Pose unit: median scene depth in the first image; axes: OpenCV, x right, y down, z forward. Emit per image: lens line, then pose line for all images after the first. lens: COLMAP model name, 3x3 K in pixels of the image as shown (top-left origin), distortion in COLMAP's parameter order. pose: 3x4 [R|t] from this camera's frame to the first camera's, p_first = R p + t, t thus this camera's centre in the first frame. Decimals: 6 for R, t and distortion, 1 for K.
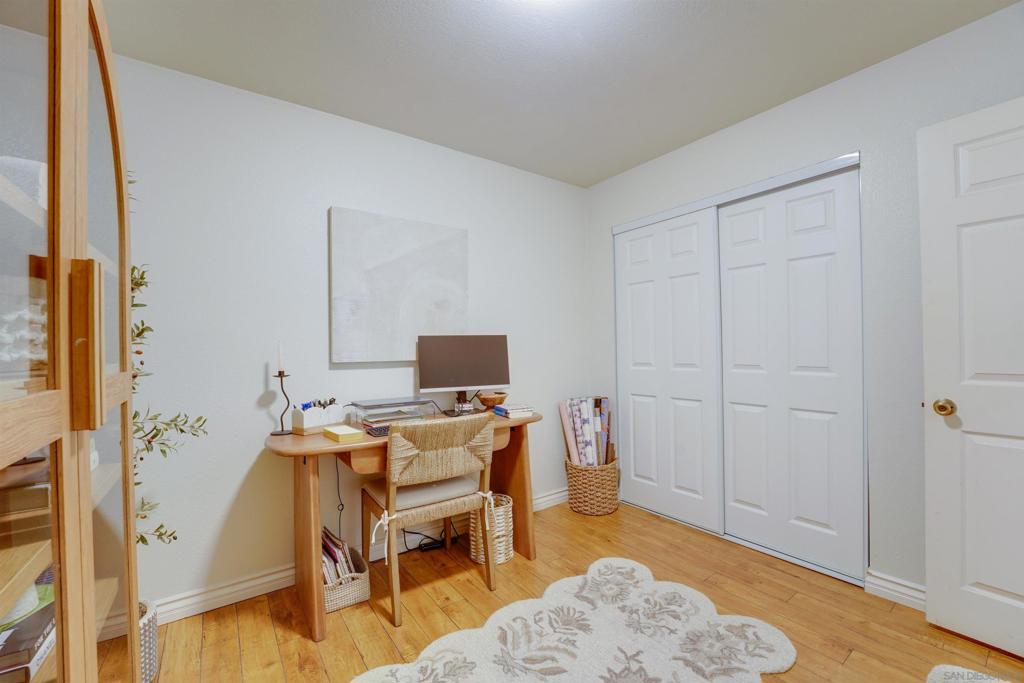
lens RADIAL K [[417.2, 0, 511.8], [0, 417.2, 344.0], [0, 0, 1]] dist [-0.024864, 0.000357]
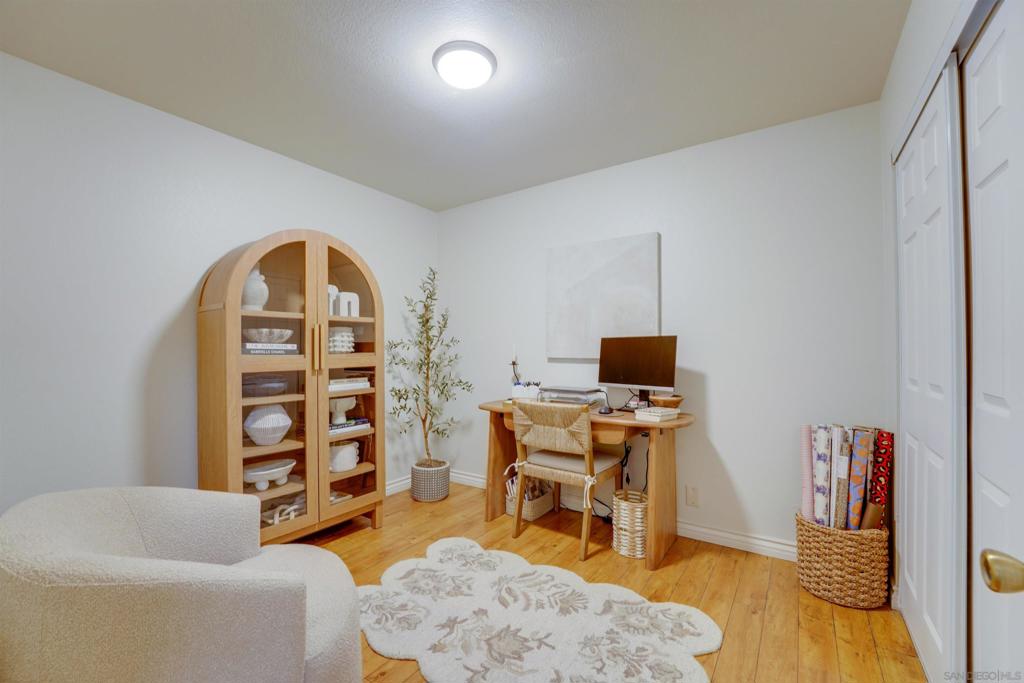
lens RADIAL K [[417.2, 0, 511.8], [0, 417.2, 344.0], [0, 0, 1]] dist [-0.024864, 0.000357]
pose [[0.332051, 0.002837, -0.943257, 0.990125], [0.004168, 0.999981, 0.004475, -0.010154], [0.943252, -0.005417, 0.332033, 0.449832]]
